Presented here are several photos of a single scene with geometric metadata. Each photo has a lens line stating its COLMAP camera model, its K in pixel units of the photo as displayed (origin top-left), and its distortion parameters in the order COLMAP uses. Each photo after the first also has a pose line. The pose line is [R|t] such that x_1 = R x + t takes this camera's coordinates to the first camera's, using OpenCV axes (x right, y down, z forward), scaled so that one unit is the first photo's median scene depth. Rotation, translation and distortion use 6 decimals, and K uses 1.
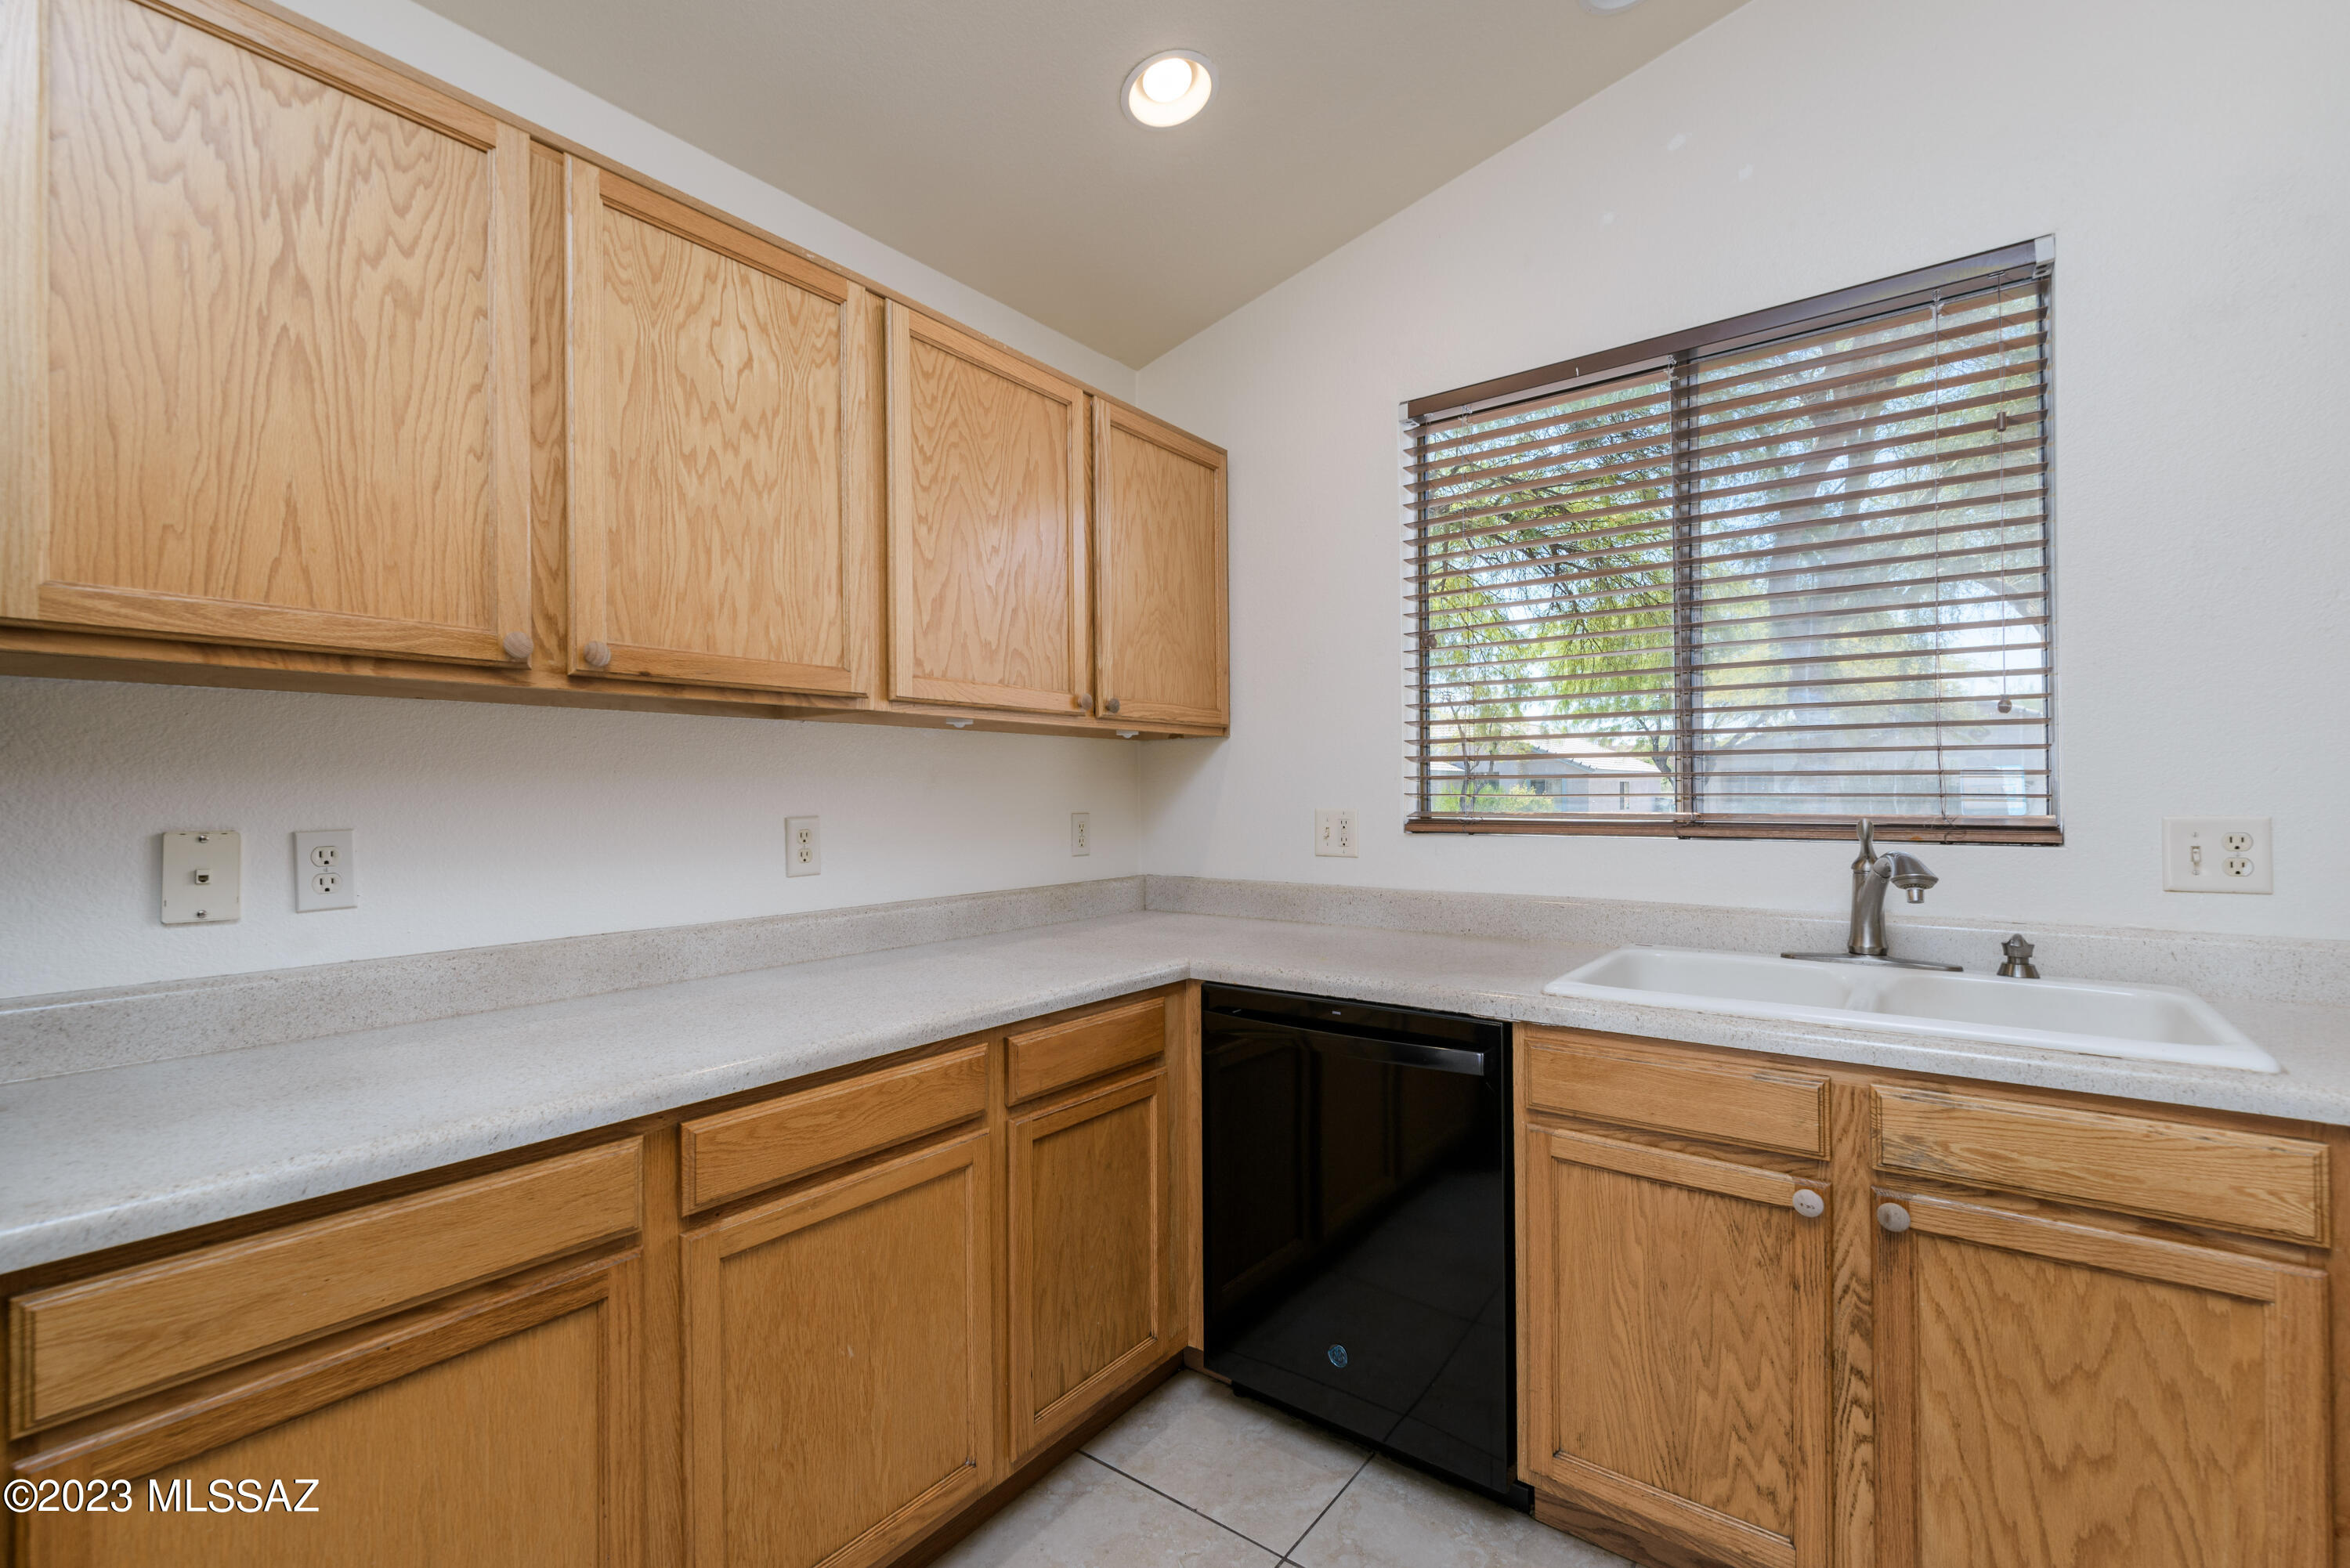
lens RADIAL K [[1018.4, 0, 1180.9], [0, 1018.4, 794.8], [0, 0, 1]] dist [0.003469, 0.000105]
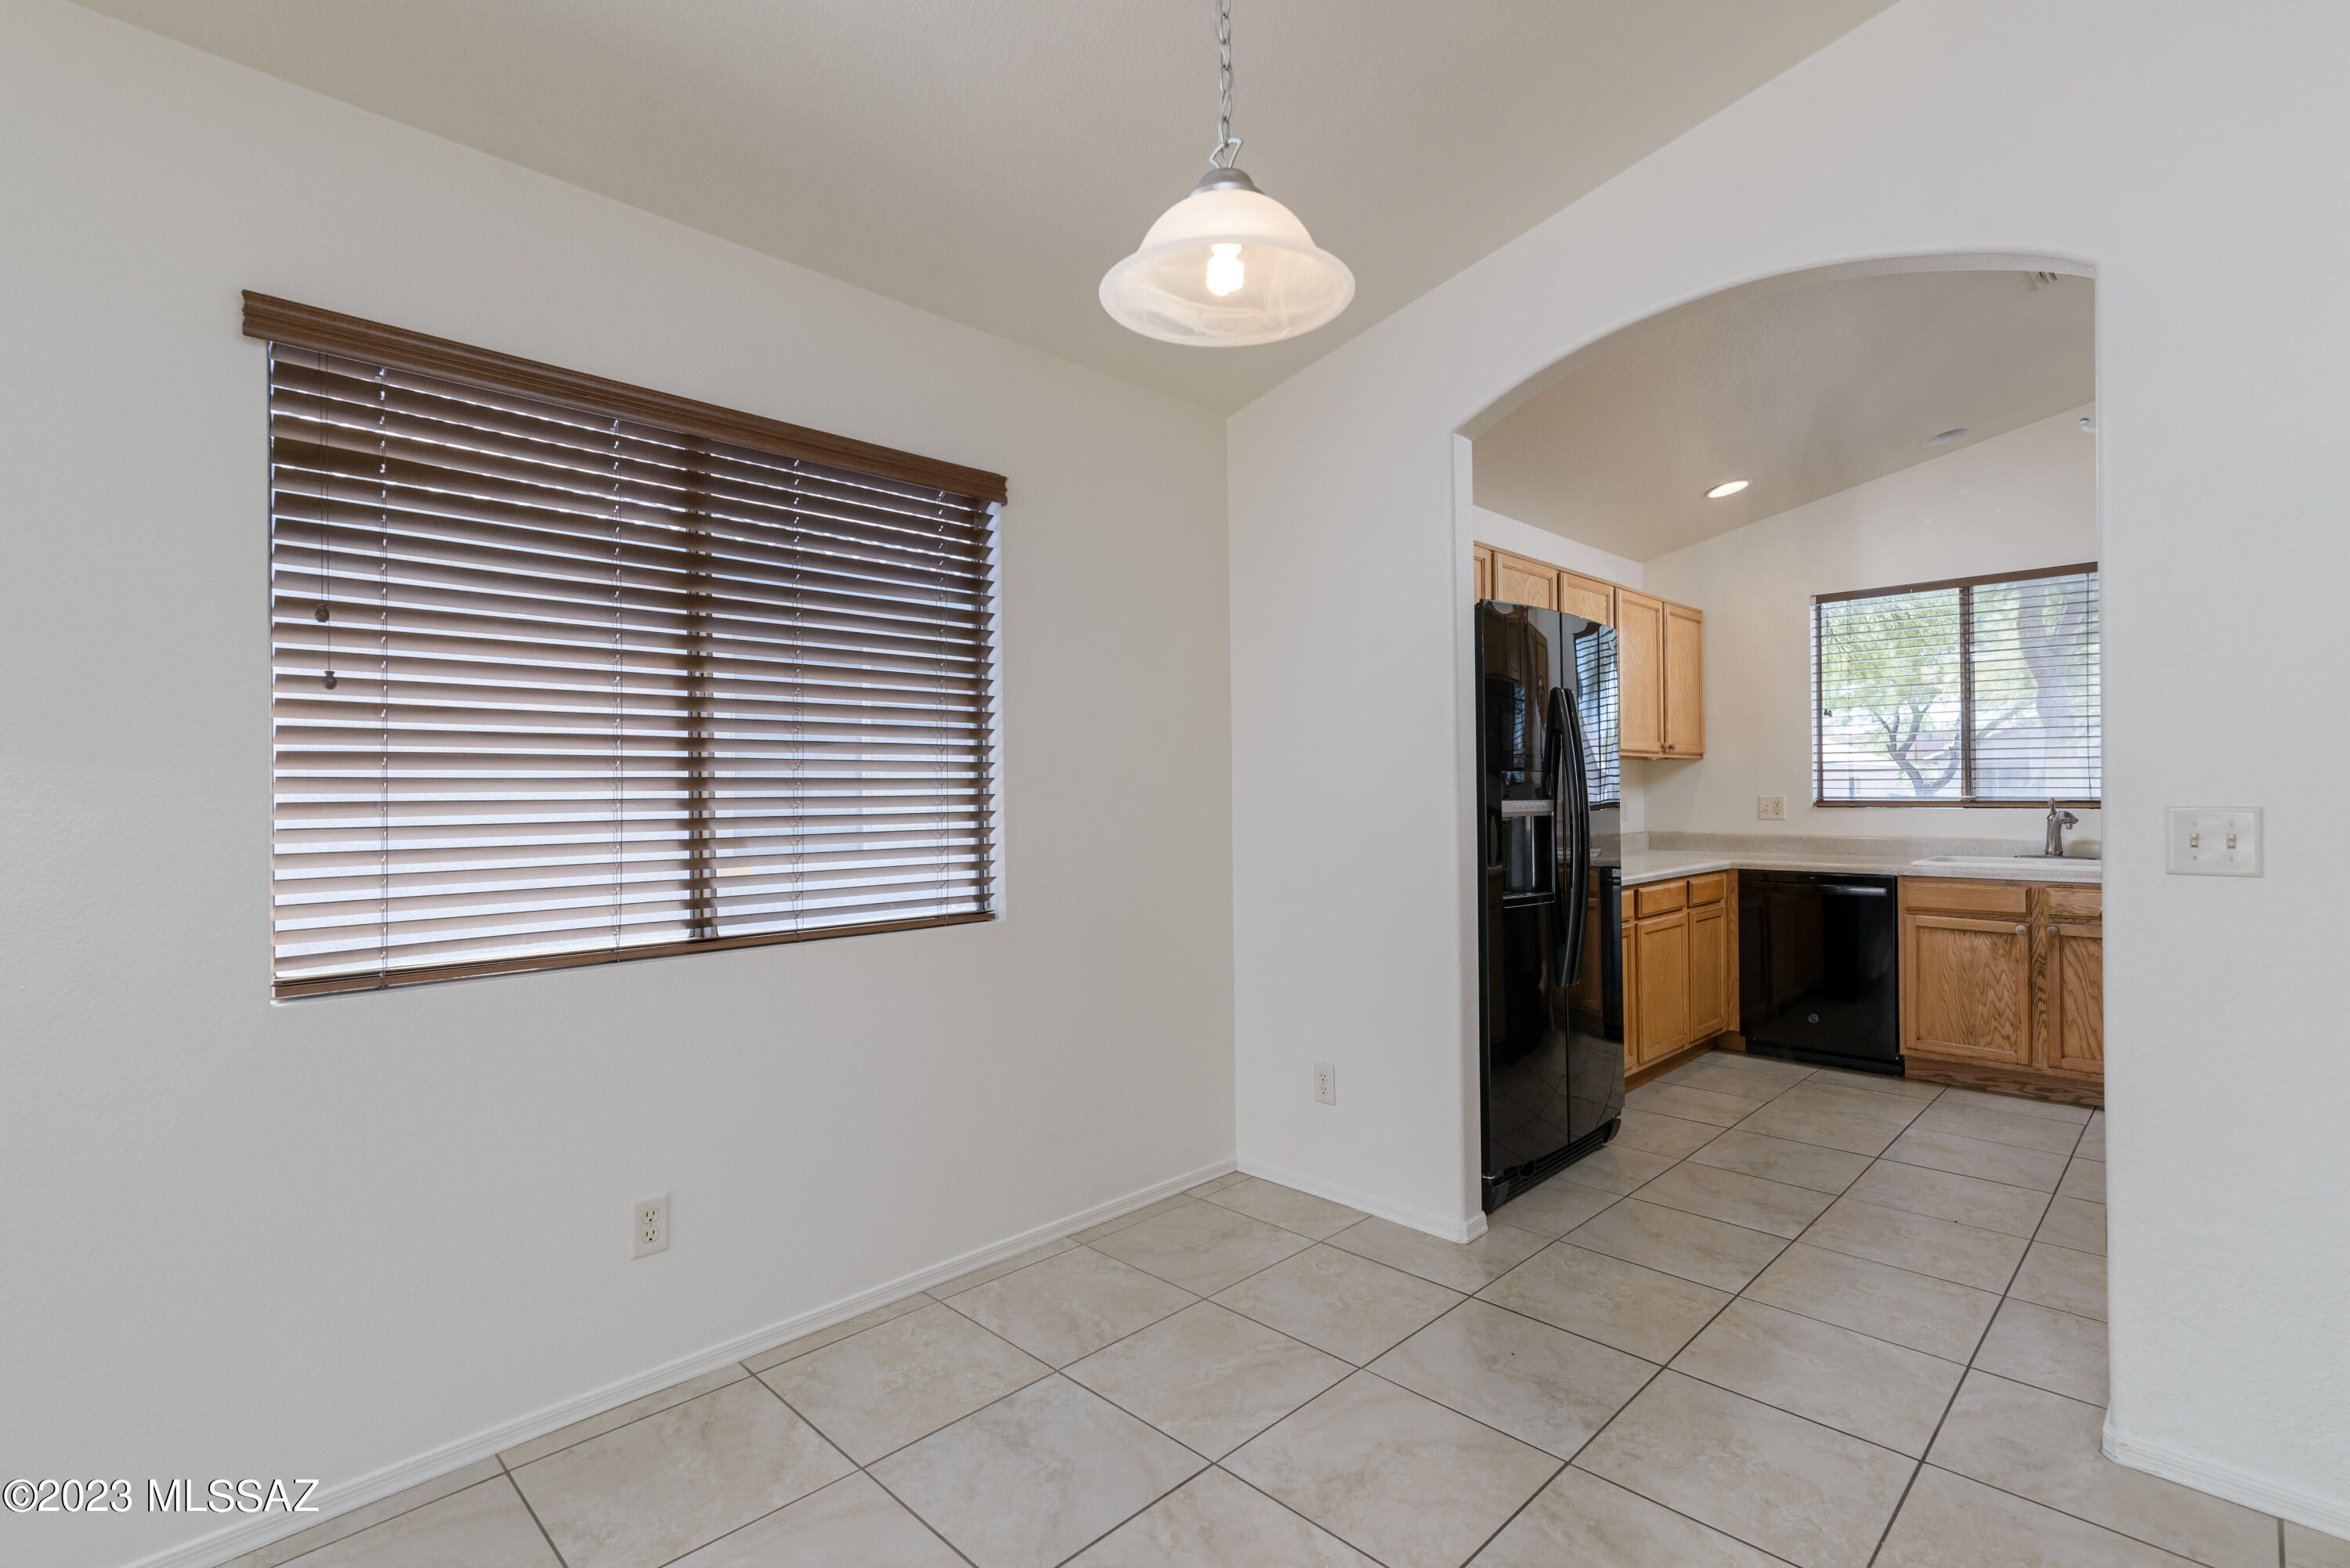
lens RADIAL K [[1080.9, 0, 1173.4], [0, 1080.9, 793.5], [0, 0, 1]] dist [0.001672, 0.001853]
pose [[0.989637, 0.000400, -0.143590, -1.115943], [-0.000335, 1.000000, 0.000473, 0.013358], [0.143590, -0.000420, 0.989637, -2.007663]]
